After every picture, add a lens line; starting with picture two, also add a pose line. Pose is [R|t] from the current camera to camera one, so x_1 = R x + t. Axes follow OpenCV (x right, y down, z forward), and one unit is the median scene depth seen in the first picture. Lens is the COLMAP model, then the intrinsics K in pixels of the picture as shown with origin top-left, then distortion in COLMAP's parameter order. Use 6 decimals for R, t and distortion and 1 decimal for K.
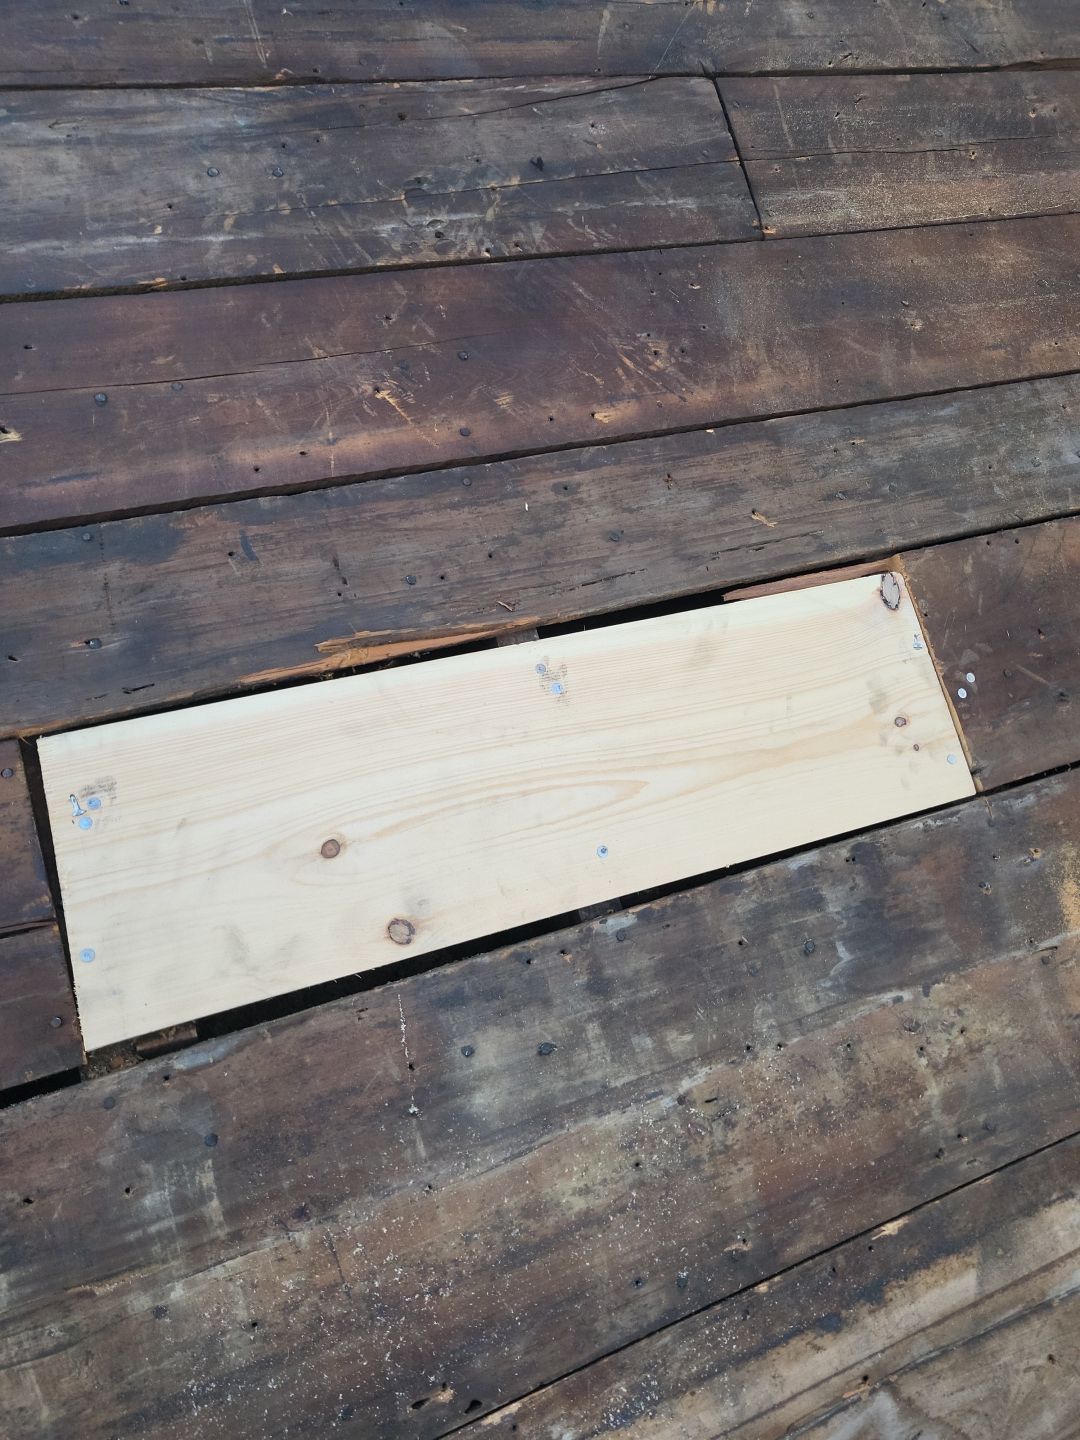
lens RADIAL K [[1121.5, 0, 539.7], [0, 1121.5, 713.7], [0, 0, 1]] dist [-0.033212, 0.085408]
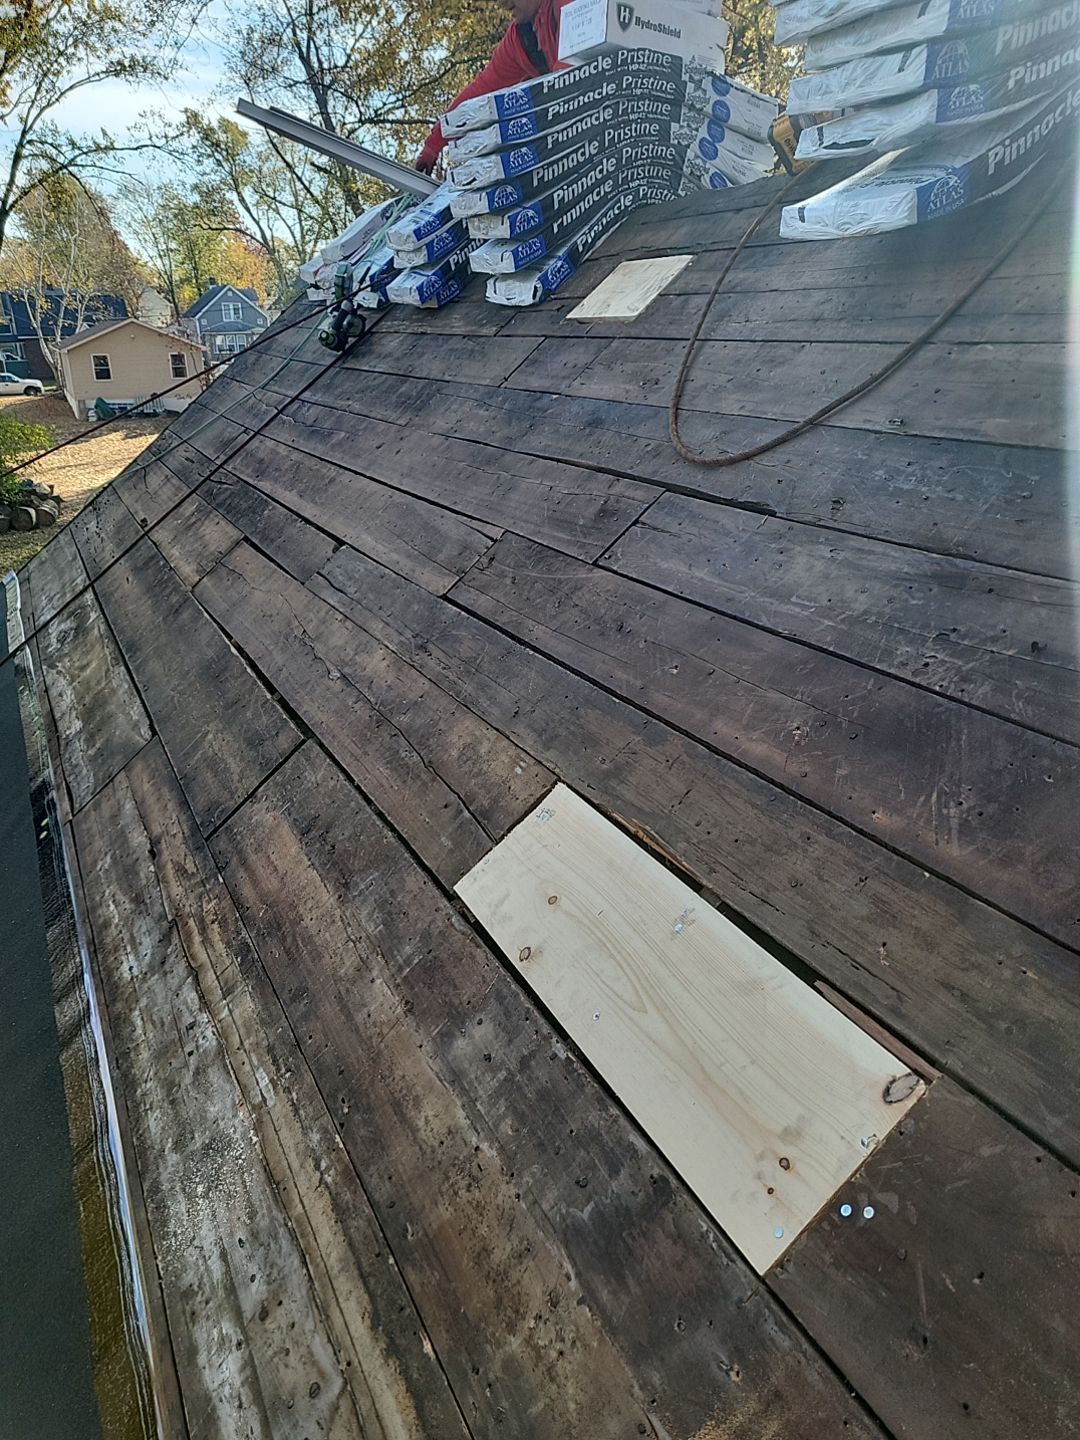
lens RADIAL K [[1121.5, 0, 539.7], [0, 1121.5, 713.7], [0, 0, 1]] dist [-0.033212, 0.085408]
pose [[0.012783, 0.284679, -0.958538, 1.212778], [-0.586679, 0.778408, 0.223358, -0.418286], [0.809719, 0.559498, 0.176966, 0.434803]]
